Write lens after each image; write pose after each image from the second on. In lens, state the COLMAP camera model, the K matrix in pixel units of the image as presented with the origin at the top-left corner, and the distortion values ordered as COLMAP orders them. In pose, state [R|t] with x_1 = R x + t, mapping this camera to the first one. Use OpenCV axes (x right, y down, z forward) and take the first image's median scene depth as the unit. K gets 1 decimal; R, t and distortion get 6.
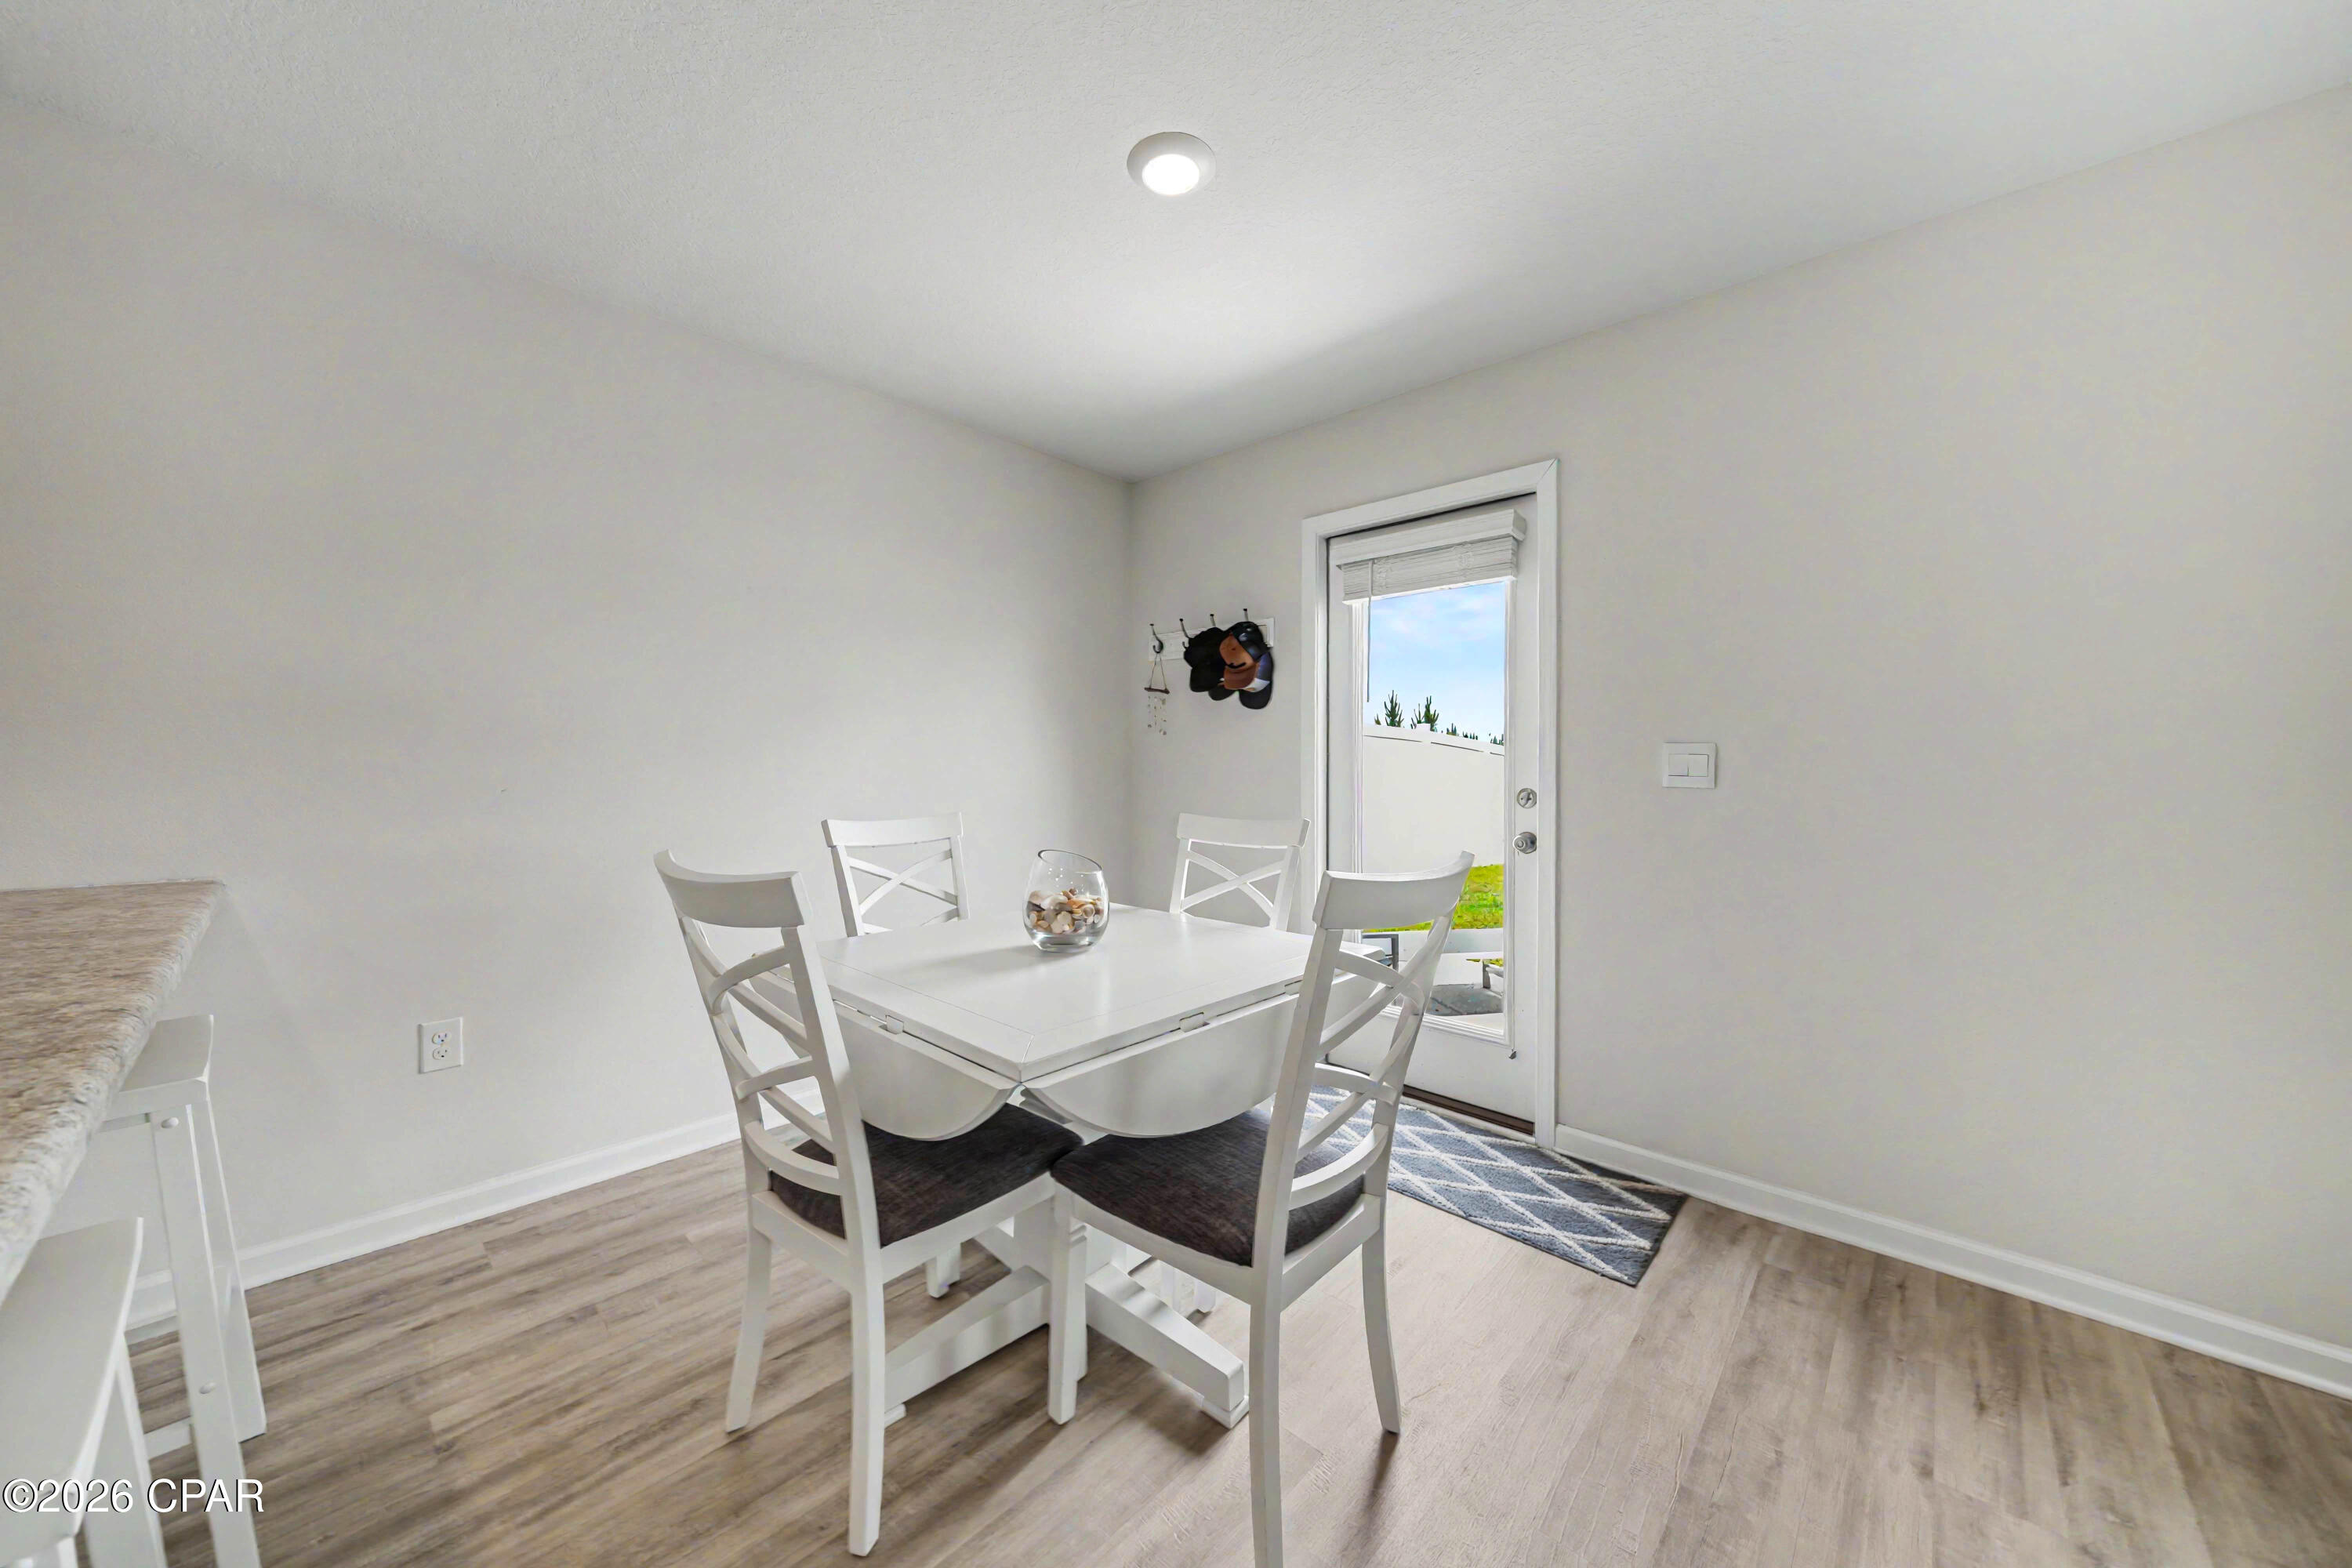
lens RADIAL K [[804.4, 0, 1173.1], [0, 804.4, 773.8], [0, 0, 1]] dist [-0.000986, -0.000011]
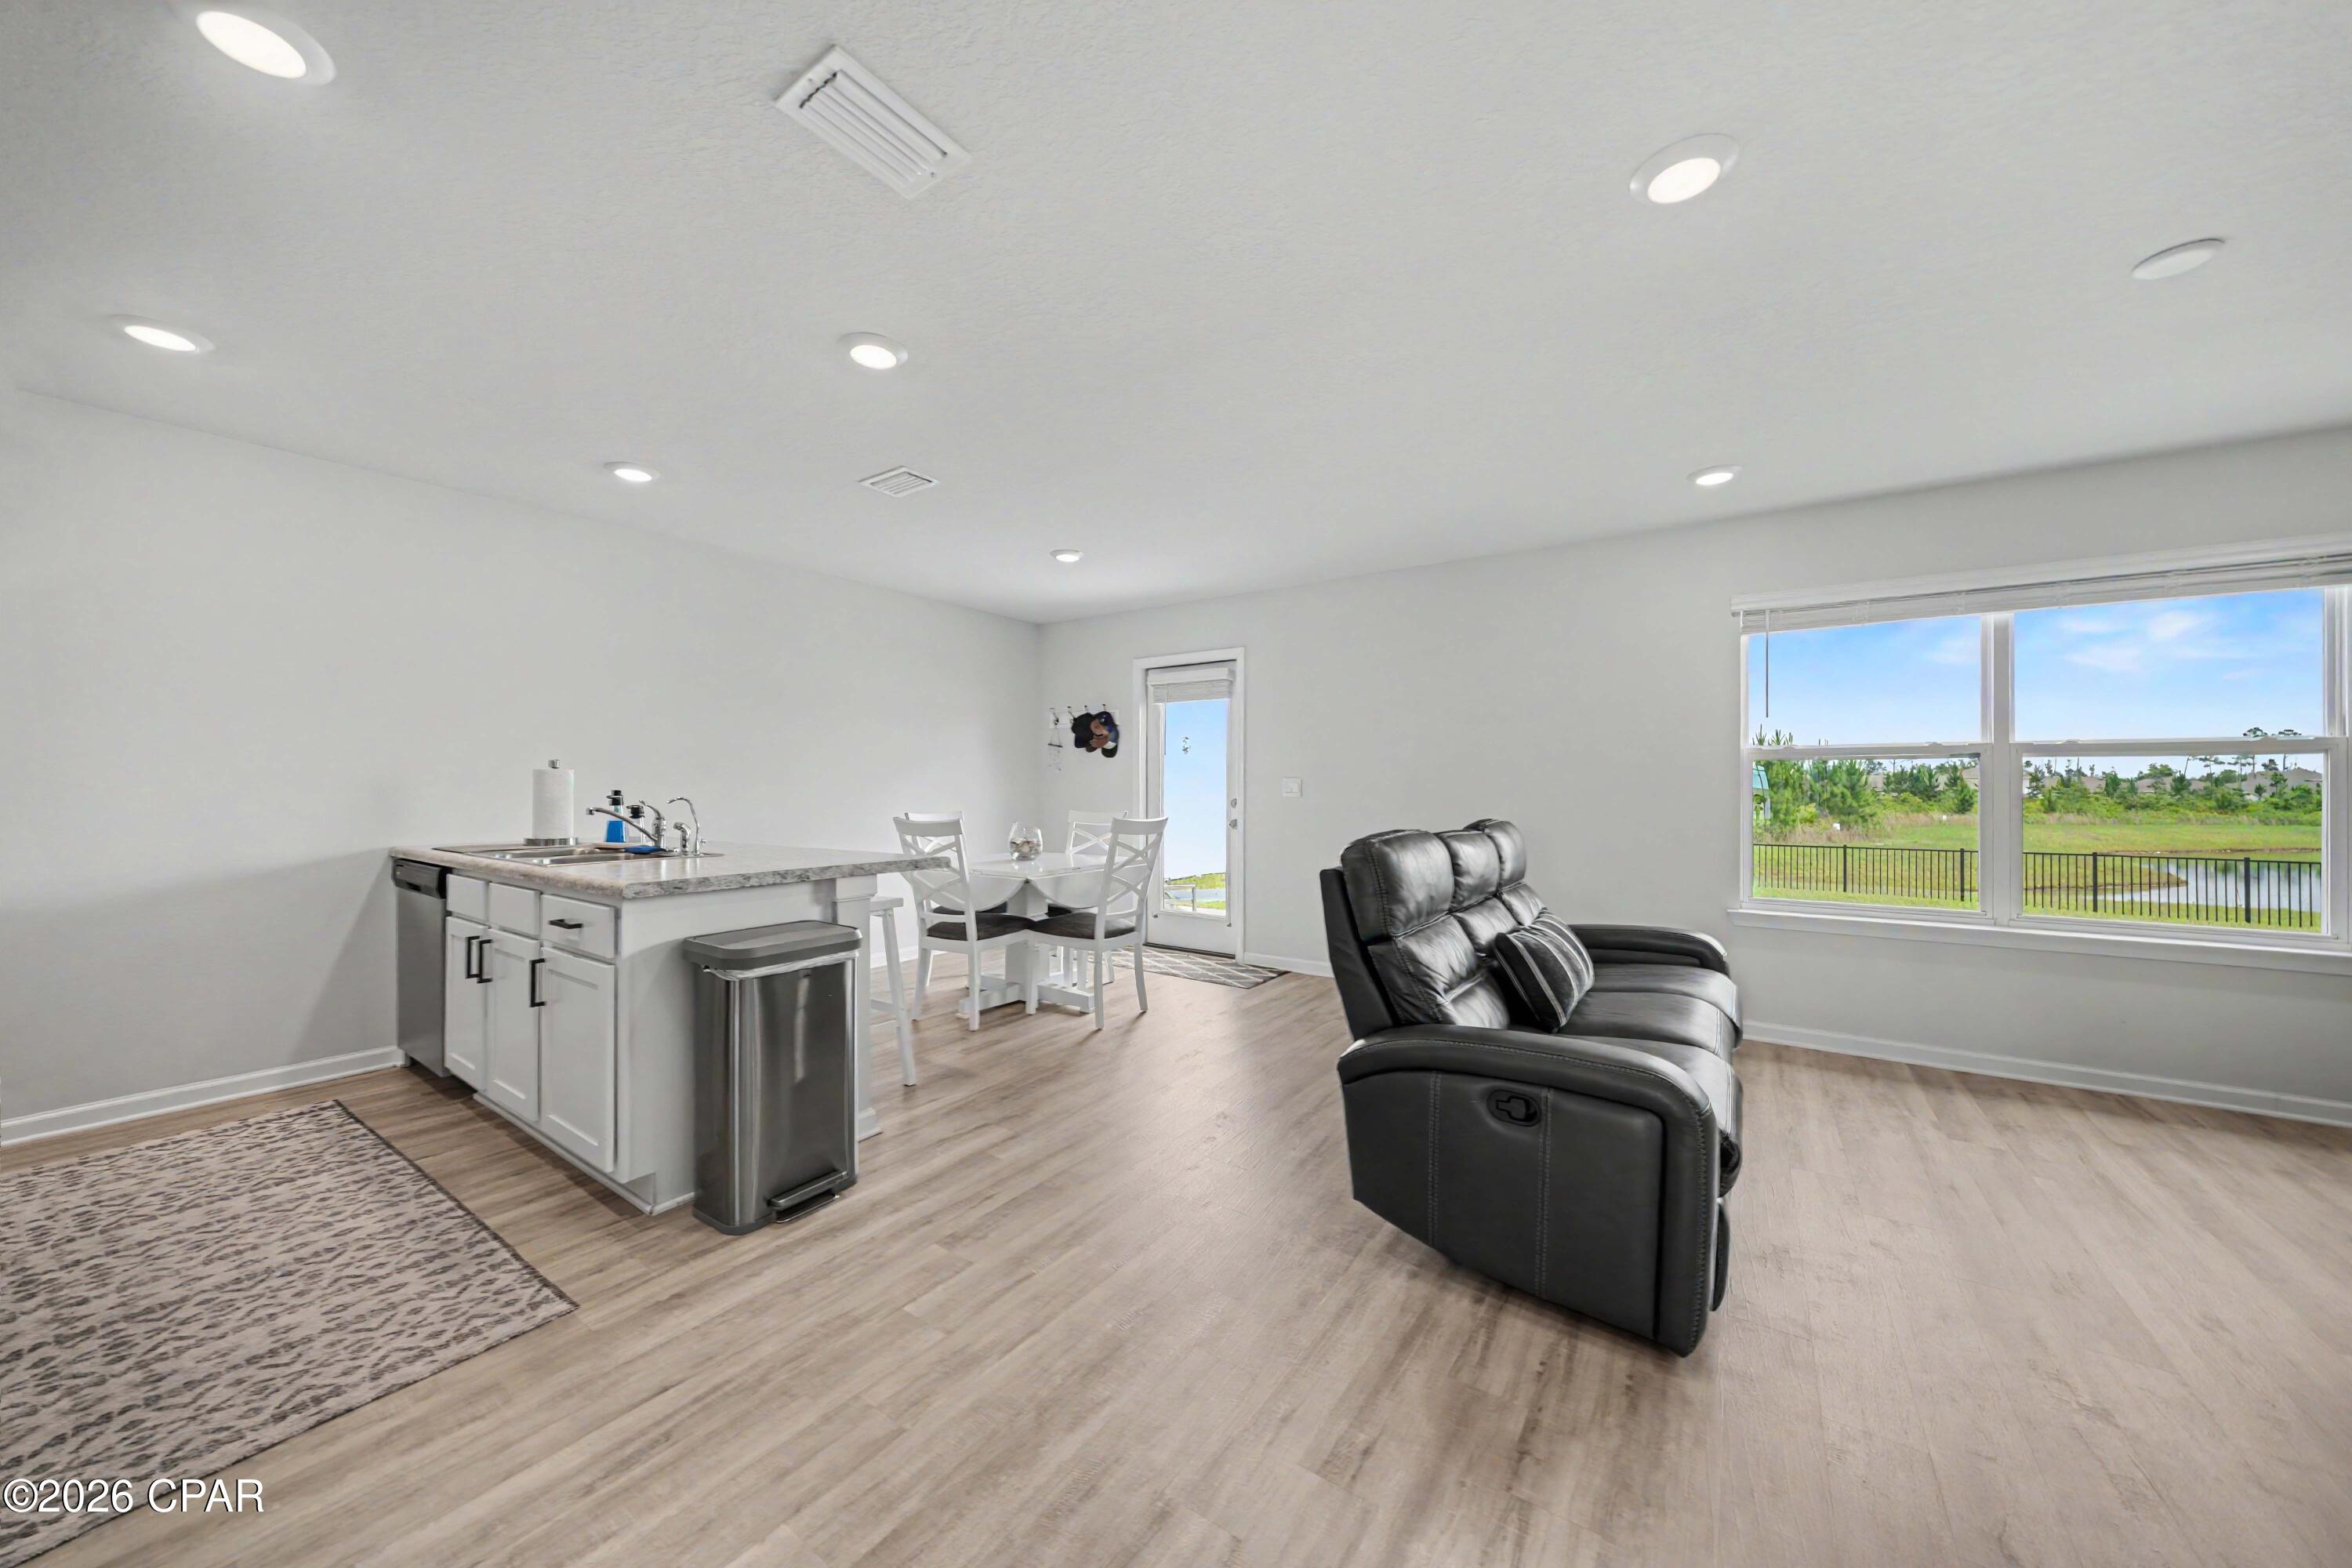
lens RADIAL K [[804.4, 0, 1179.3], [0, 804.4, 786.0], [0, 0, 1]] dist [-0.000986, -0.000011]
pose [[0.988448, -0.000400, 0.151559, -0.022127], [0.002361, 0.999916, -0.012758, 0.009296], [-0.151541, 0.012968, 0.988366, -0.917396]]
